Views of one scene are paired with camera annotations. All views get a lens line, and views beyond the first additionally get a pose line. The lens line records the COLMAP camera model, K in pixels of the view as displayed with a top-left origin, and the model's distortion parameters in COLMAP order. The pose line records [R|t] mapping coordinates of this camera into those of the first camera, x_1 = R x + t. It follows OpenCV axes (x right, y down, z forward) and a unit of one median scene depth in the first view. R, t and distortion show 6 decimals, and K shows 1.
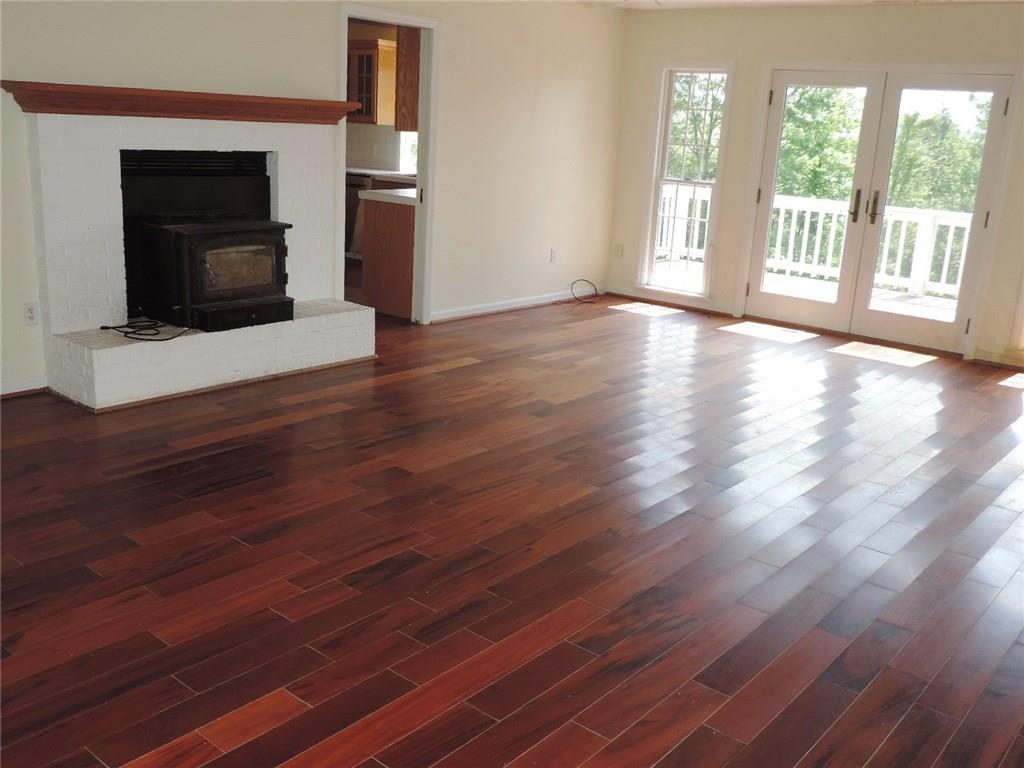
lens RADIAL K [[981.1, 0, 512.0], [0, 981.1, 384.0], [0, 0, 1]] dist [-0.014673, 0.003575]
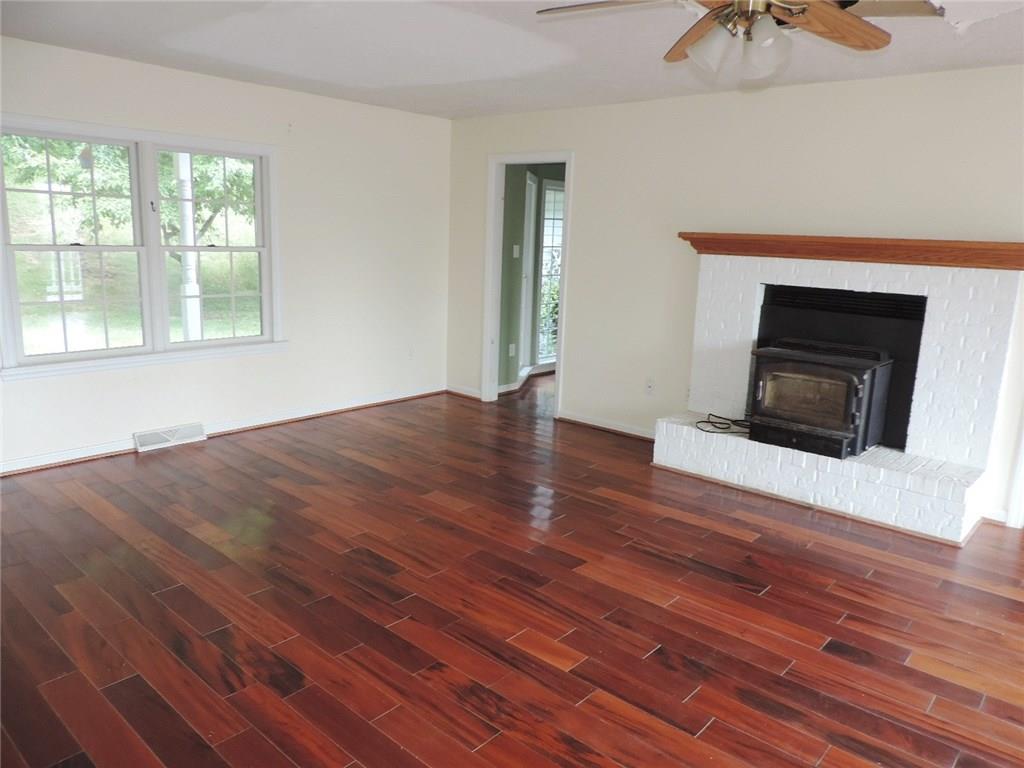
lens RADIAL K [[719.0, 0, 512.0], [0, 719.0, 384.0], [0, 0, 1]] dist [-0.028676, -0.002550]
pose [[-0.030081, 0.147321, -0.988631, 0.522391], [-0.295506, 0.943556, 0.149595, -0.158802], [0.954867, 0.296647, 0.015151, 0.708673]]
